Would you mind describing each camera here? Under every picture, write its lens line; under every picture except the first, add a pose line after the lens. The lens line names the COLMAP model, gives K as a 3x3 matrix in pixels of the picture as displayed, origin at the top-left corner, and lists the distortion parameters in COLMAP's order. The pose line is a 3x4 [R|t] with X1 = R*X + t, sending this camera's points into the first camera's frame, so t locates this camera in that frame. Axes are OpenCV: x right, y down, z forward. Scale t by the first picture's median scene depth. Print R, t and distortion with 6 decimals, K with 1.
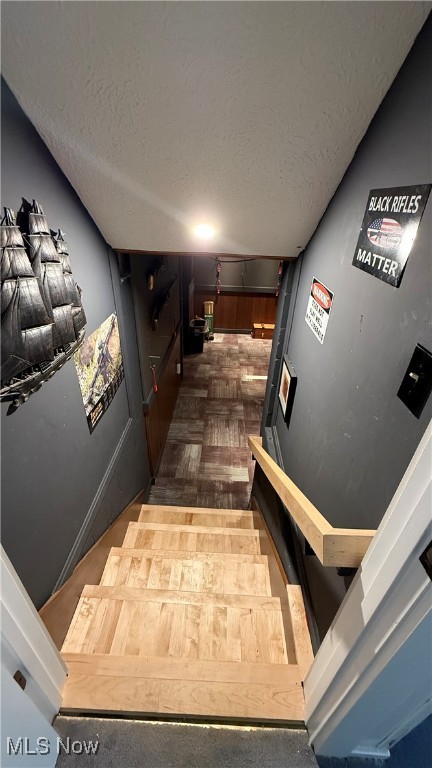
lens RADIAL K [[305.6, 0, 215.1], [0, 305.6, 382.4], [0, 0, 1]] dist [-0.004153, 0.000498]
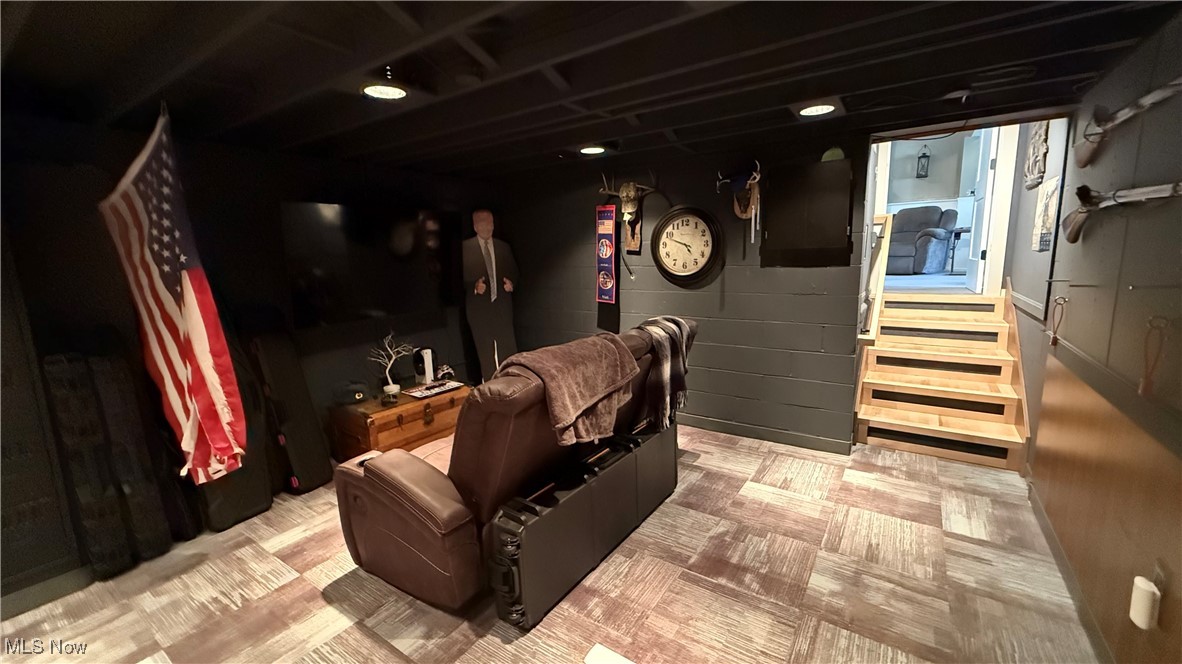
lens RADIAL K [[470.4, 0, 590.3], [0, 470.4, 329.7], [0, 0, 1]] dist [-0.004153, 0.000498]
pose [[-0.844860, -0.094255, 0.526619, 0.047093], [0.271424, 0.772744, 0.573755, -0.437589], [-0.461021, 0.627680, -0.627278, 1.148242]]
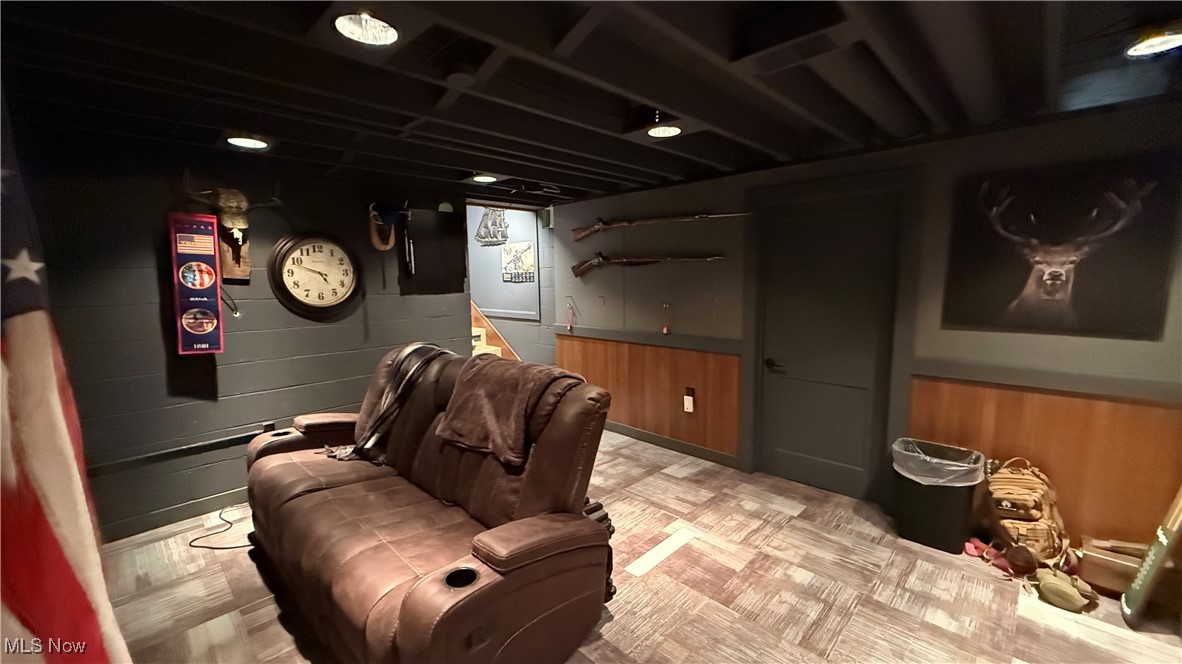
lens RADIAL K [[470.4, 0, 586.5], [0, 470.4, 328.5], [0, 0, 1]] dist [-0.004153, 0.000498]
pose [[-0.675269, 0.059653, -0.735155, 0.619019], [-0.381158, 0.825094, 0.417059, -0.429087], [0.631451, 0.561837, -0.534423, 1.166374]]
